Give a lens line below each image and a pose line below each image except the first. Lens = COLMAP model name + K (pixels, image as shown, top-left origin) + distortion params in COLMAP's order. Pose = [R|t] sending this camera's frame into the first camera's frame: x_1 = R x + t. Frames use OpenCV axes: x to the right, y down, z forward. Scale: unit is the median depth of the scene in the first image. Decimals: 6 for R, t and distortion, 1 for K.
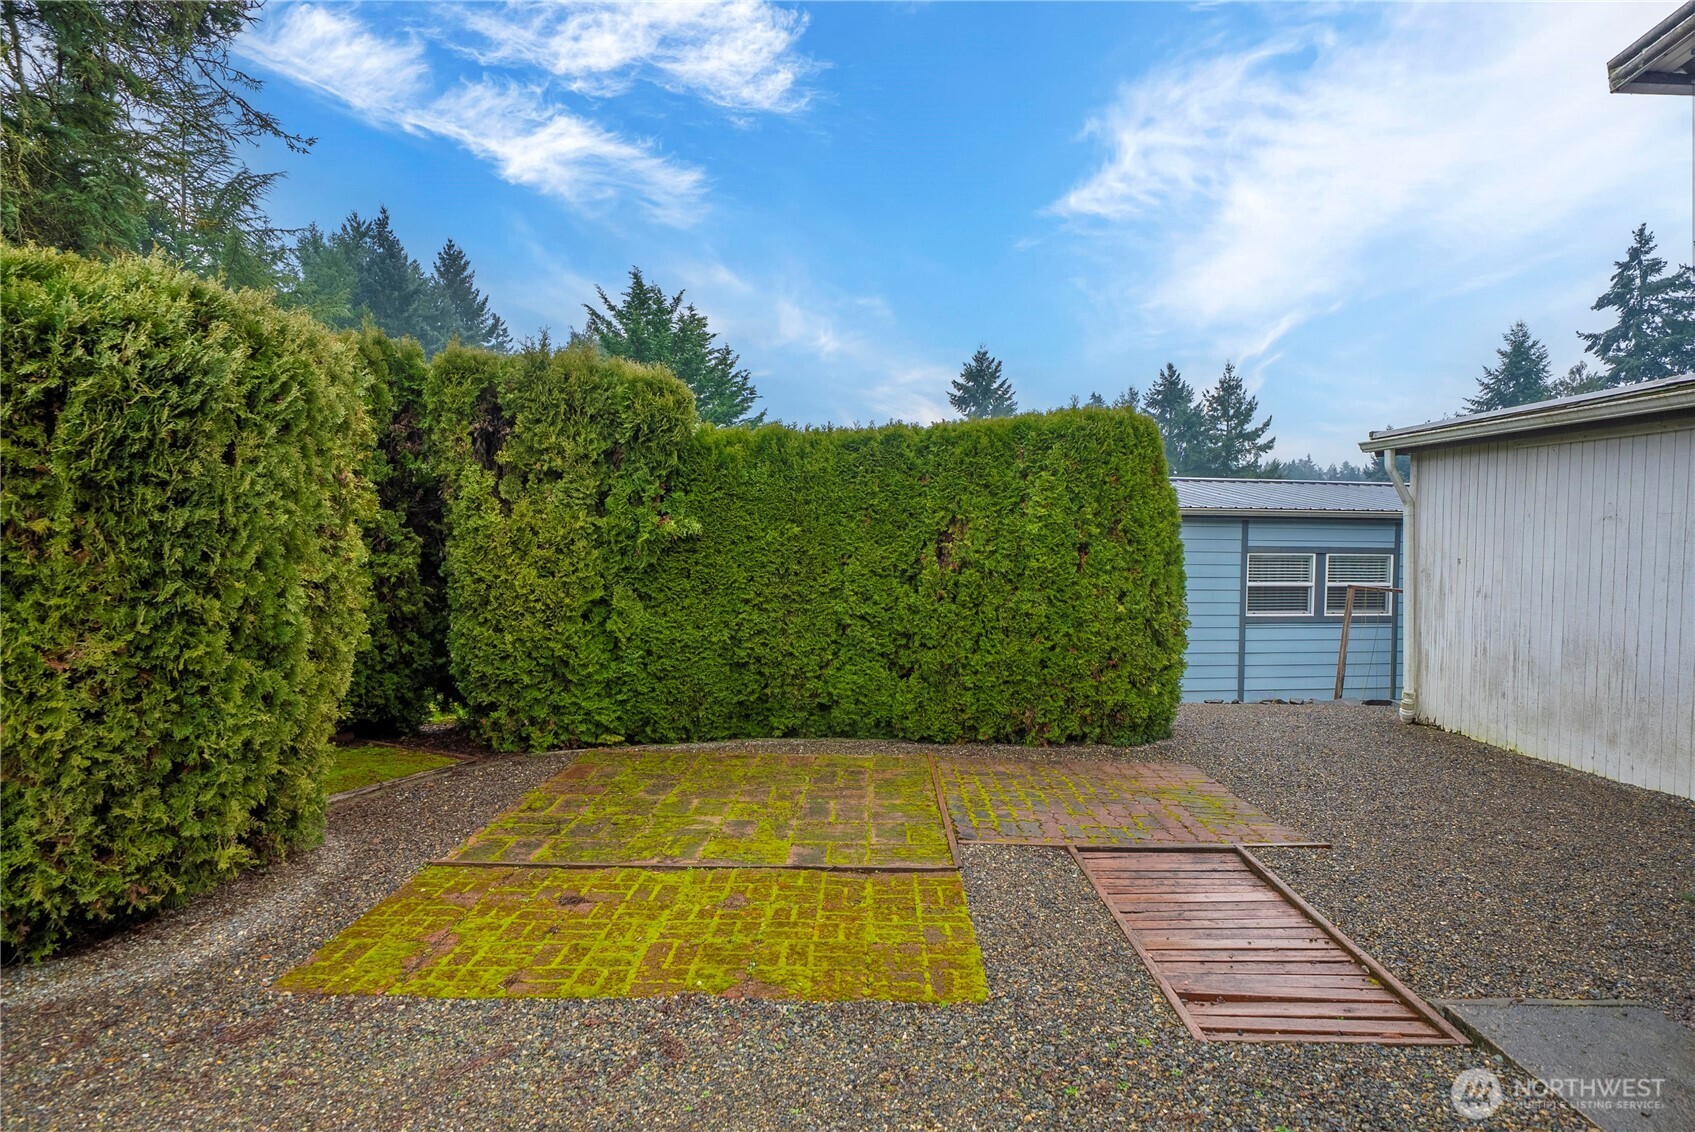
lens RADIAL K [[976.0, 0, 847.5], [0, 976.0, 566.0], [0, 0, 1]] dist [0.001168, 0.001507]
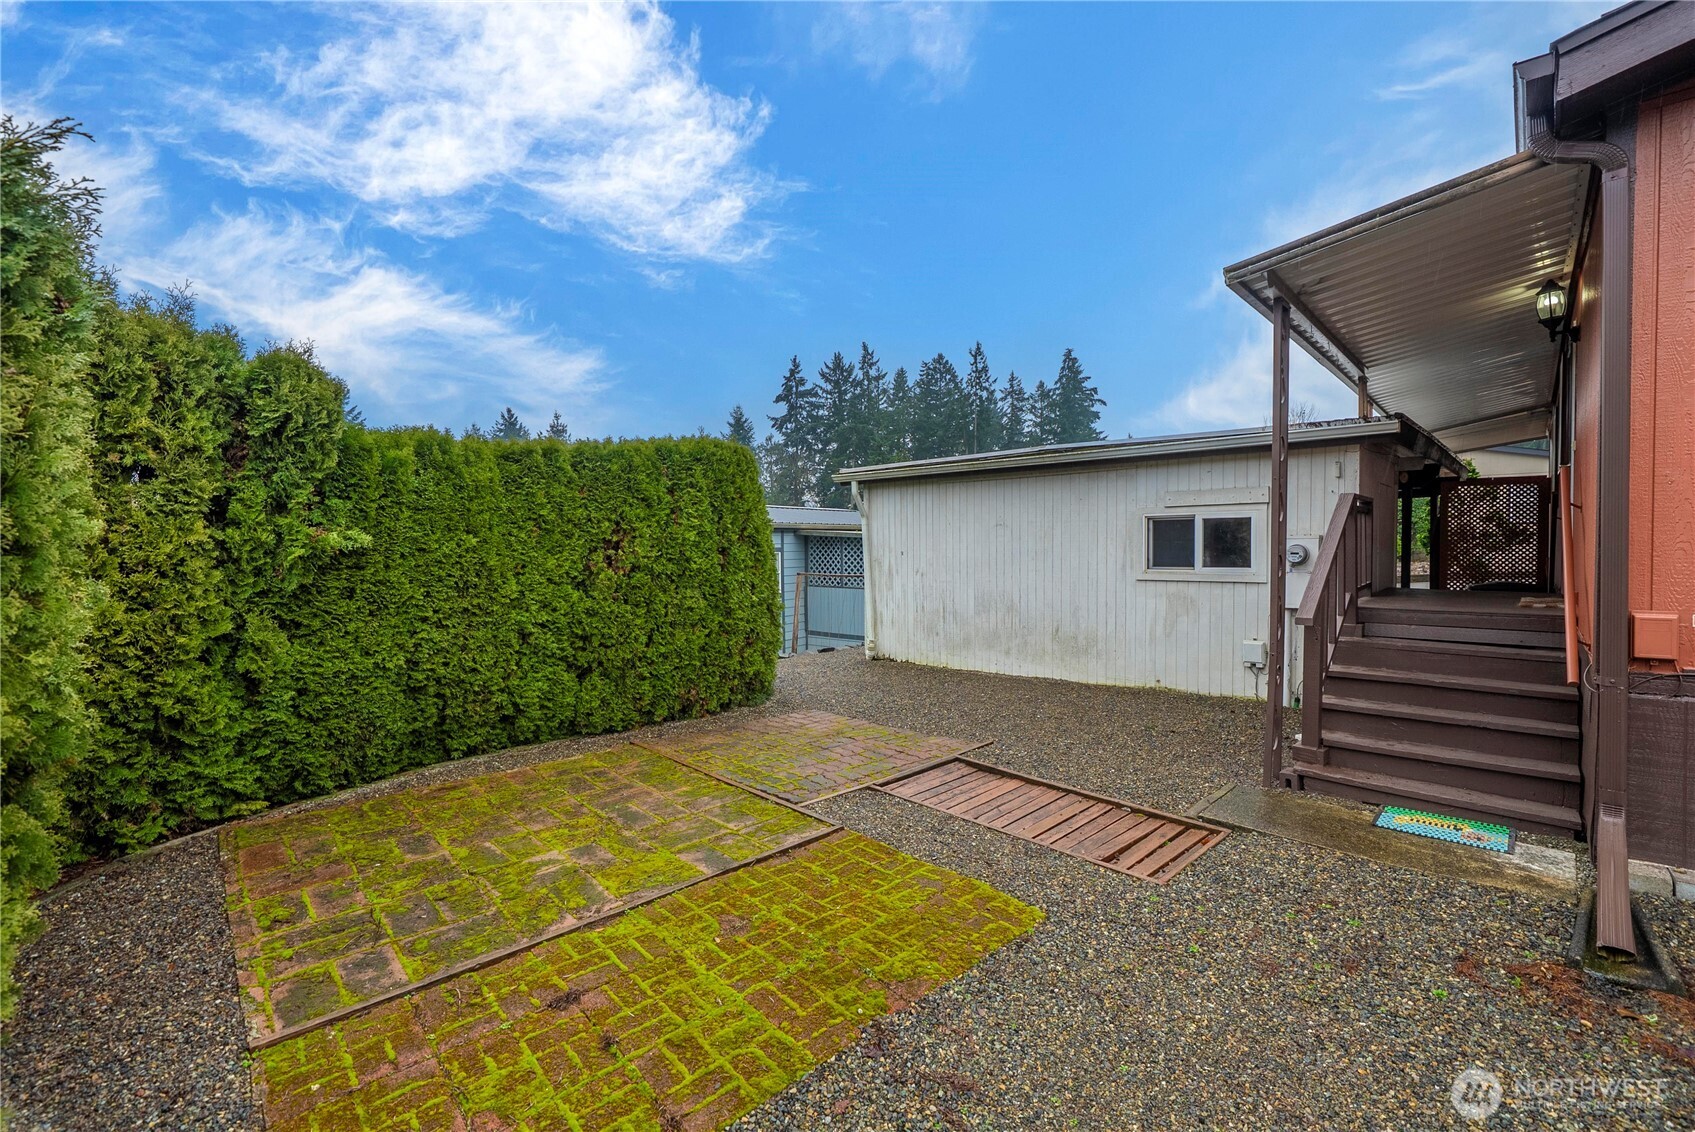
lens RADIAL K [[735.4, 0, 847.5], [0, 735.4, 566.0], [0, 0, 1]] dist [-0.001483, 0.000259]
pose [[0.717821, -0.041881, 0.694967, -0.289166], [0.042303, 0.998968, 0.016506, -0.008375], [-0.694941, 0.017551, 0.718852, 0.219107]]
